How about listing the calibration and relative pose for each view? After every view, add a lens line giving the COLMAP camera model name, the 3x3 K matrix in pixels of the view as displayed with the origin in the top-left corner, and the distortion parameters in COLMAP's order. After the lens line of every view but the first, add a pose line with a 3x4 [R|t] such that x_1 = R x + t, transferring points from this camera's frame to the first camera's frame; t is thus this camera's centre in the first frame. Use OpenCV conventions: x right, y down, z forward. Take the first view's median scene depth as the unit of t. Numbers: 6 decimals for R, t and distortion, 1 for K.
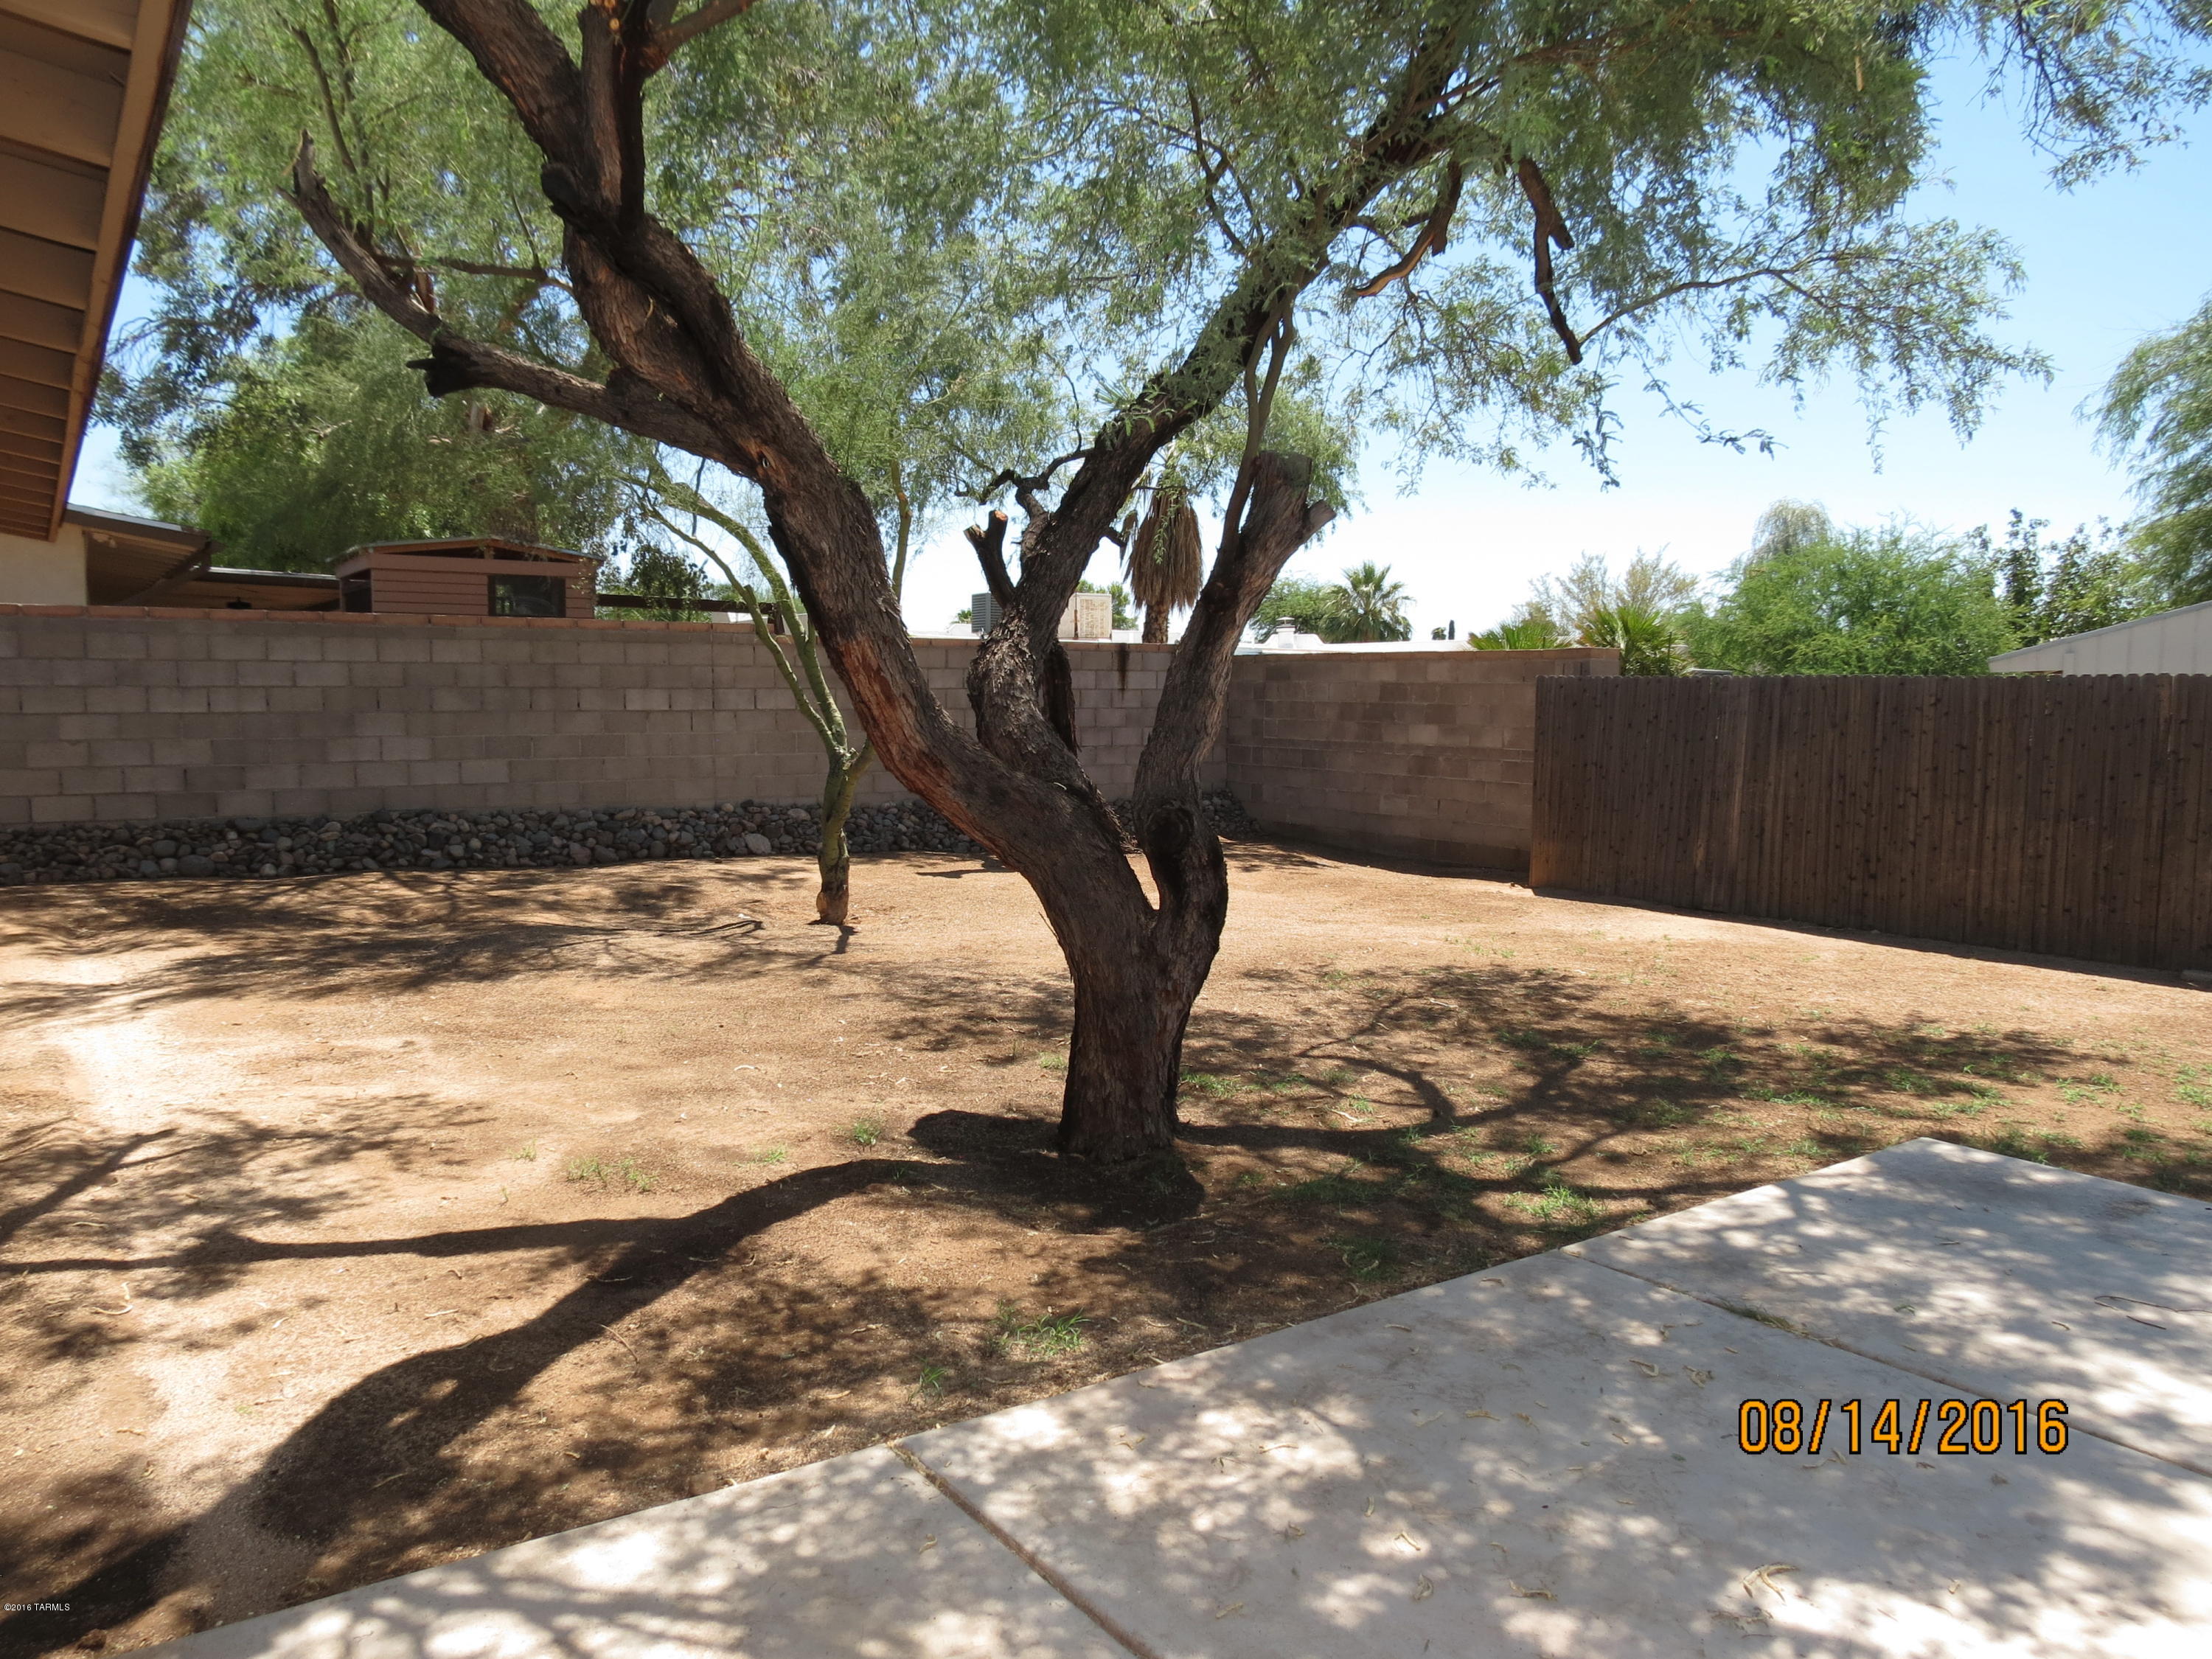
lens RADIAL K [[1573.7, 0, 1106.0], [0, 1573.7, 829.5], [0, 0, 1]] dist [-0.000446, -0.003356]
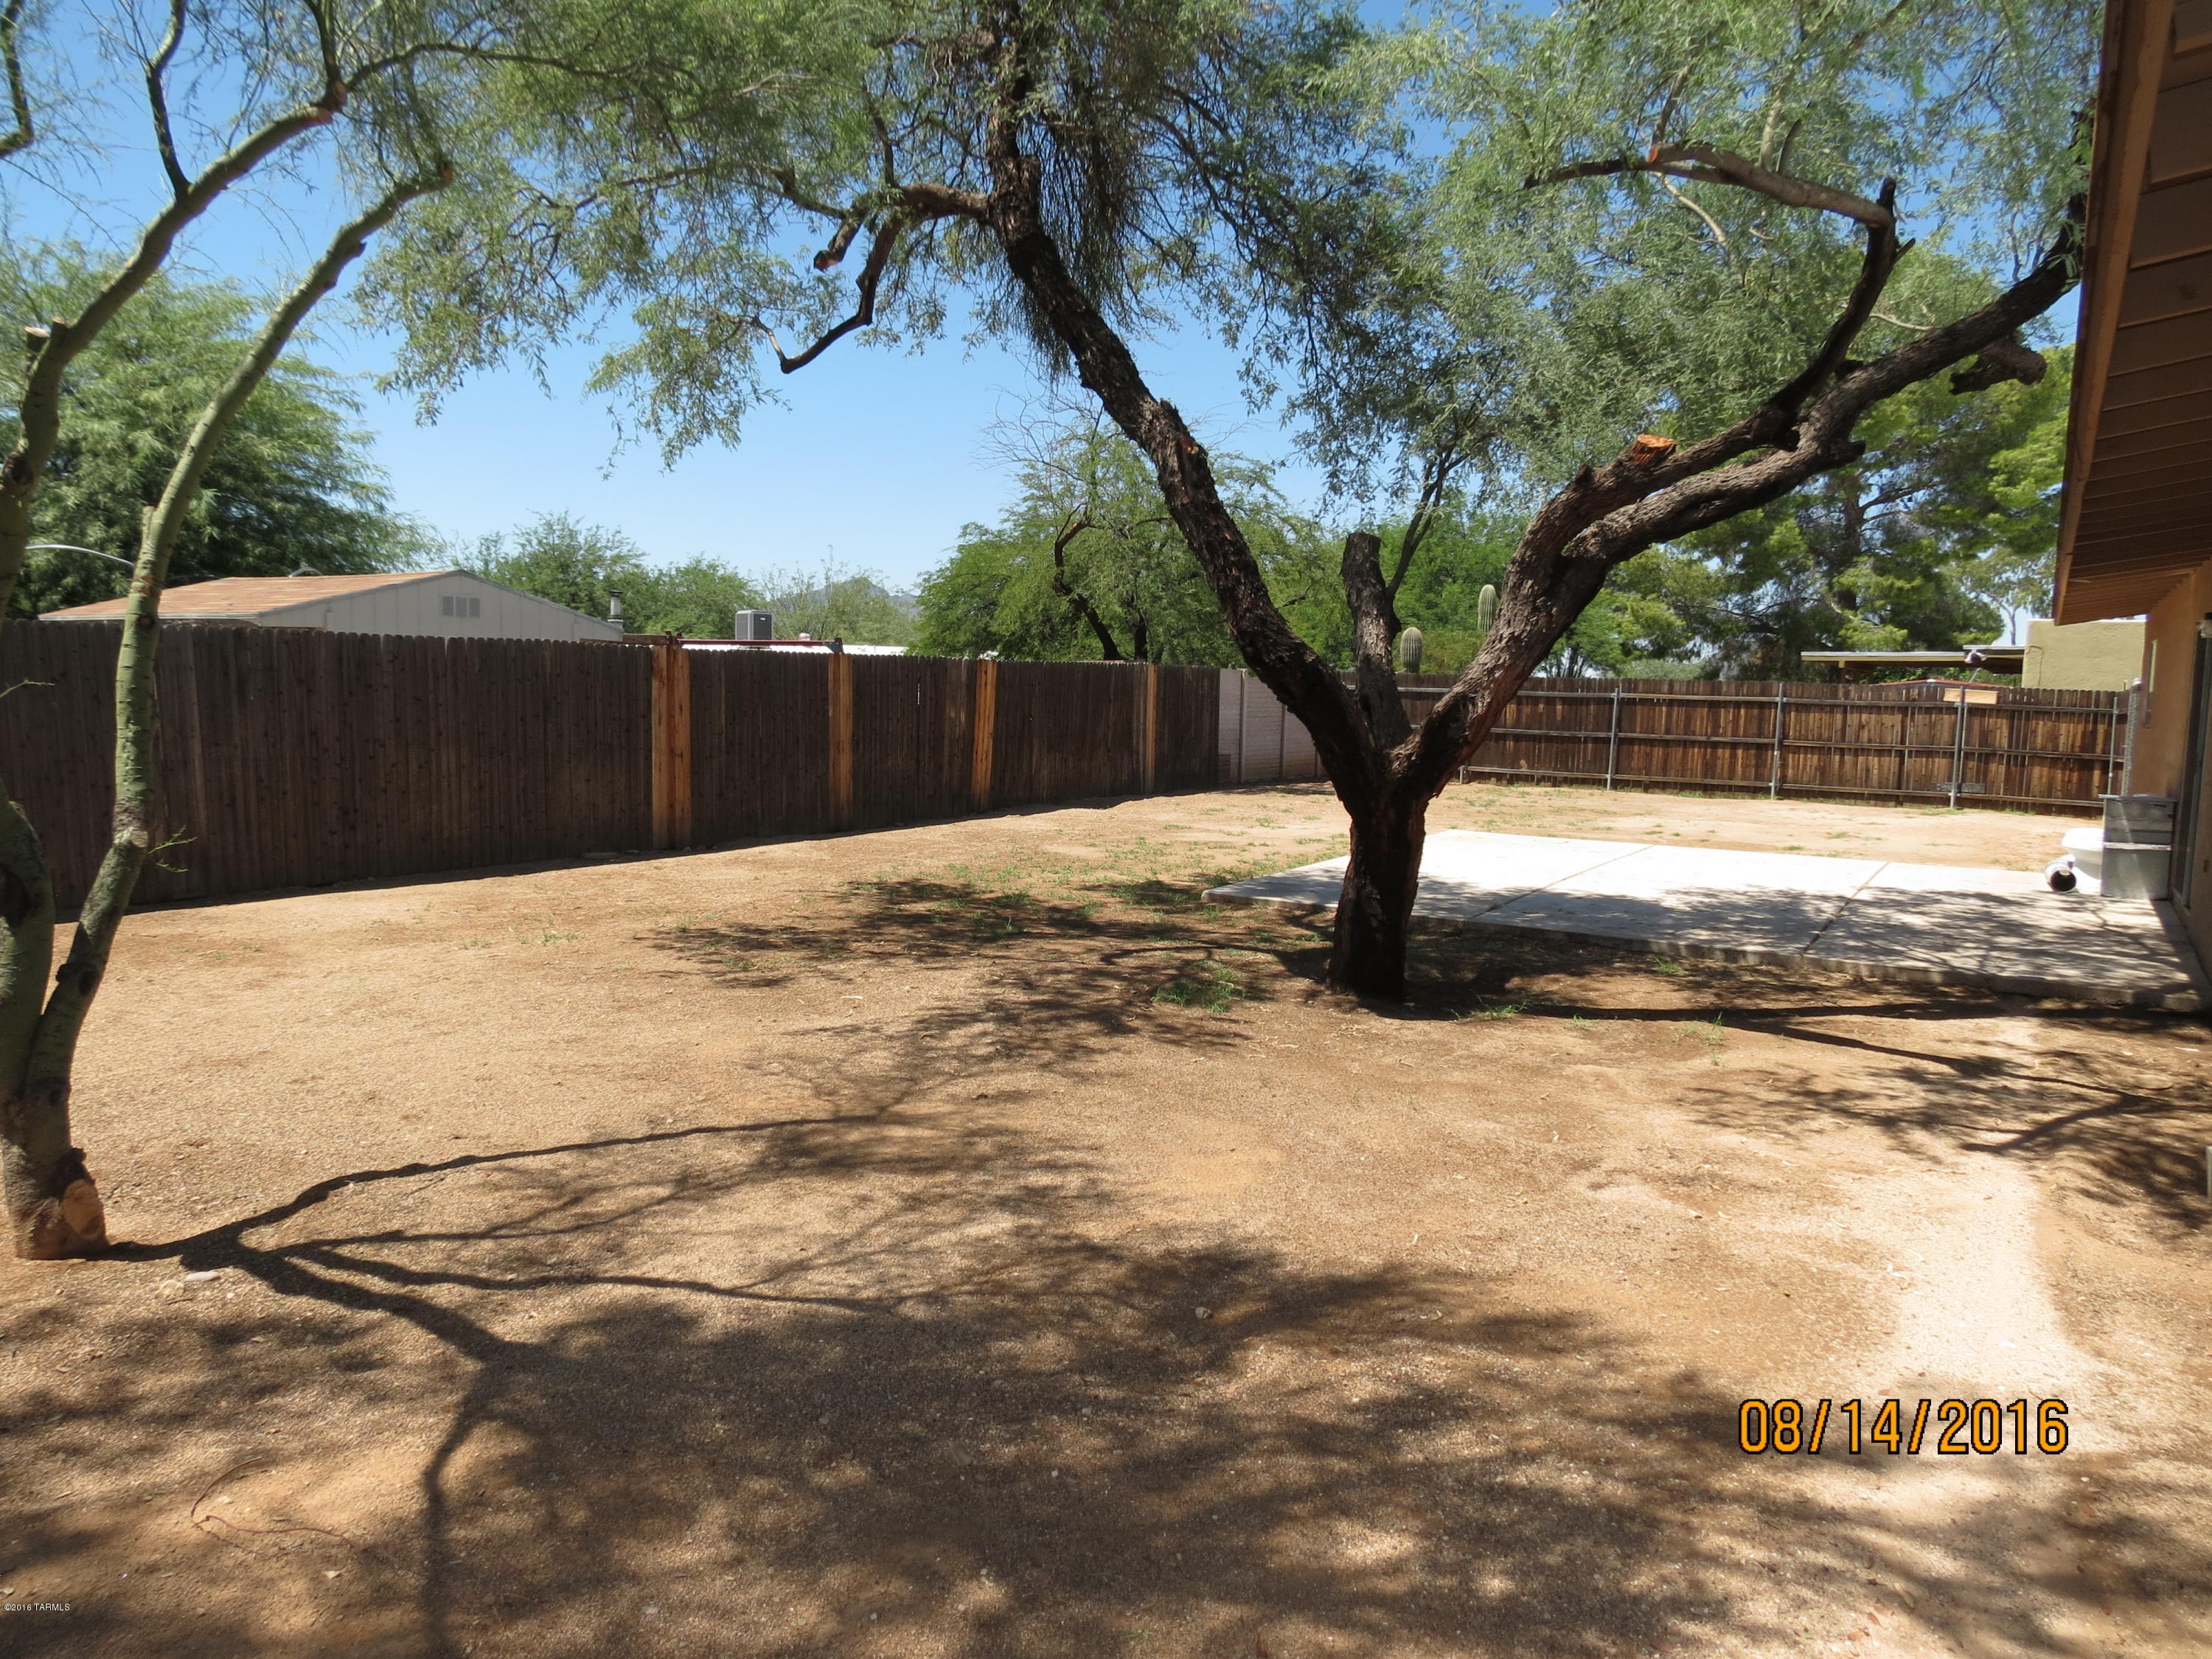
lens RADIAL K [[1521.2, 0, 1106.0], [0, 1521.2, 829.5], [0, 0, 1]] dist [-0.000448, 0.002411]
pose [[-0.399661, -0.112563, 0.909726, -1.190827], [0.046607, 0.988653, 0.142804, -0.169649], [-0.915477, 0.099473, -0.389880, 1.791416]]
